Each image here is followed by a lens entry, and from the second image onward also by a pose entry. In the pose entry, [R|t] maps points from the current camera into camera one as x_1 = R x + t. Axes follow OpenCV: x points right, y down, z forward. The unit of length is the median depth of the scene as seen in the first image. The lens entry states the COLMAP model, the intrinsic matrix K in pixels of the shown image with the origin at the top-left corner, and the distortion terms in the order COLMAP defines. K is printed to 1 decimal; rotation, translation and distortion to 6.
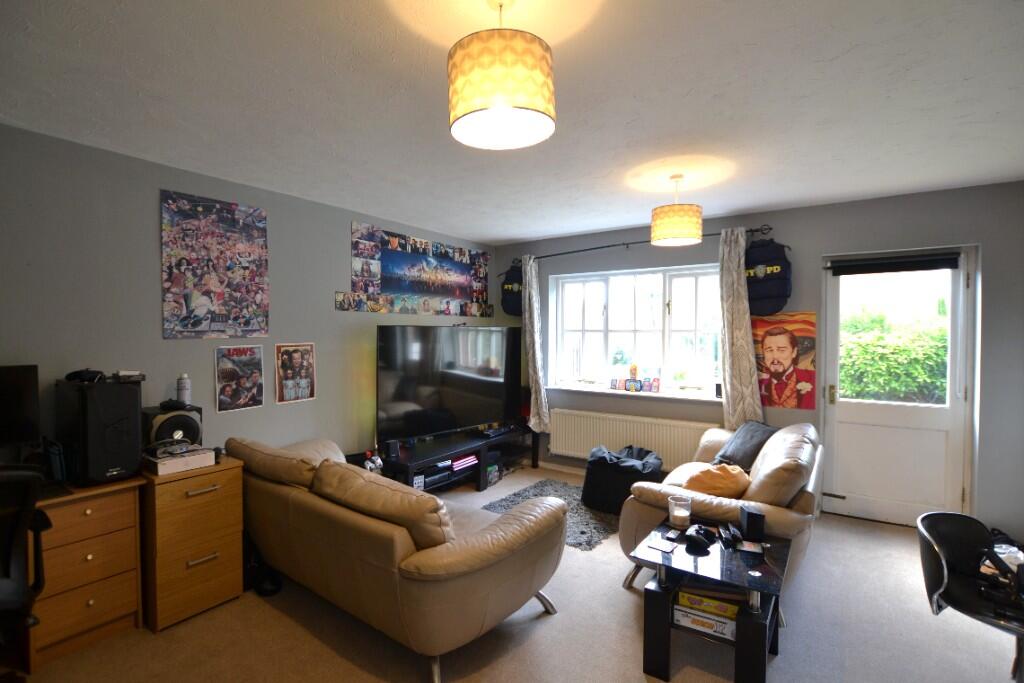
lens RADIAL K [[466.6, 0, 514.2], [0, 466.6, 344.0], [0, 0, 1]] dist [-0.002935, 0.000101]
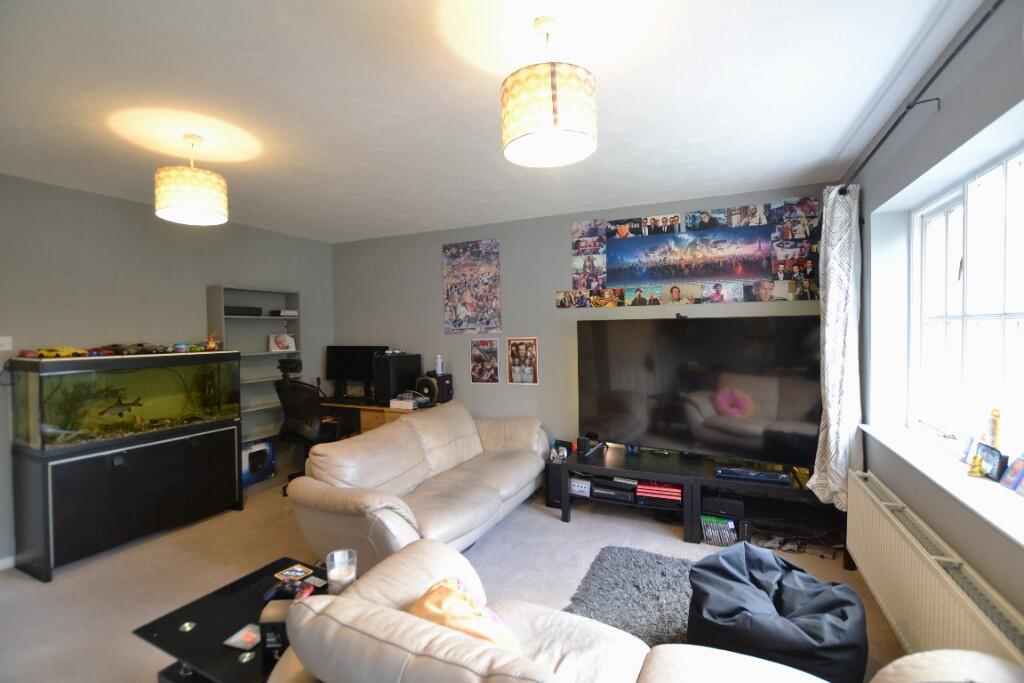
lens RADIAL K [[466.6, 0, 511.6], [0, 466.6, 338.0], [0, 0, 1]] dist [-0.002935, 0.000101]
pose [[0.178165, 0.017234, -0.983850, 0.729176], [-0.007046, 0.999843, 0.016239, -0.019821], [0.983975, 0.004039, 0.178259, 0.727506]]
